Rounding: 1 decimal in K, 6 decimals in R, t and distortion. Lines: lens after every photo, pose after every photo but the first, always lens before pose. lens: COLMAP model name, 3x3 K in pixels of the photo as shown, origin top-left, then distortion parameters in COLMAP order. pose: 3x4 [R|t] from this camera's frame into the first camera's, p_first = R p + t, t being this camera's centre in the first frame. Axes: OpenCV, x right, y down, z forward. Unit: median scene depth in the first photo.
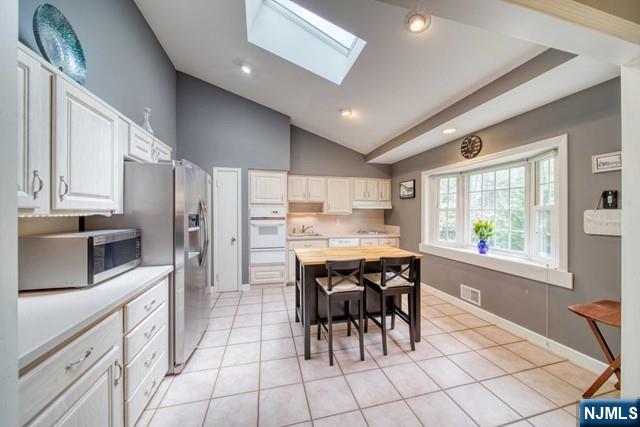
lens RADIAL K [[224.1, 0, 319.6], [0, 224.1, 211.2], [0, 0, 1]] dist [-0.005009, -0.000098]
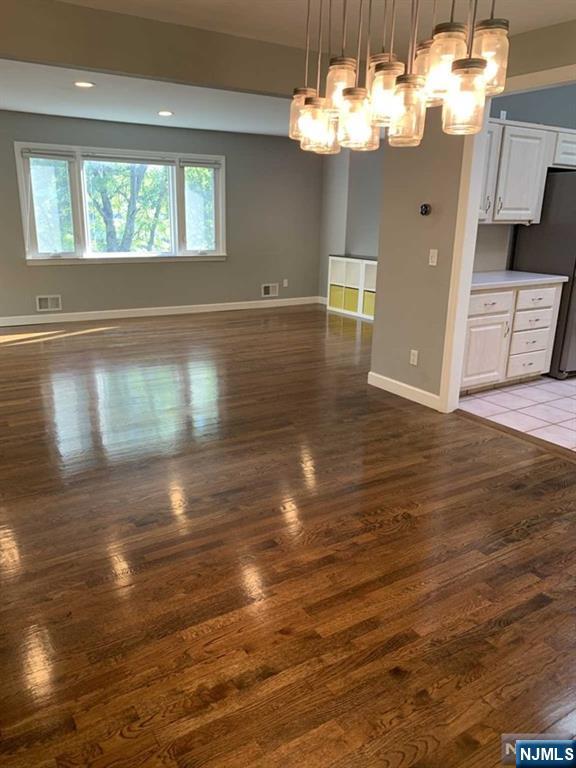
lens RADIAL K [[593.0, 0, 290.1], [0, 593.0, 382.1], [0, 0, 1]] dist [0.040694, -0.005602]
pose [[0.322778, 0.274482, -0.905800, 2.406518], [-0.017315, 0.958577, 0.284305, -0.083389], [0.946316, -0.076084, 0.314160, -1.721217]]
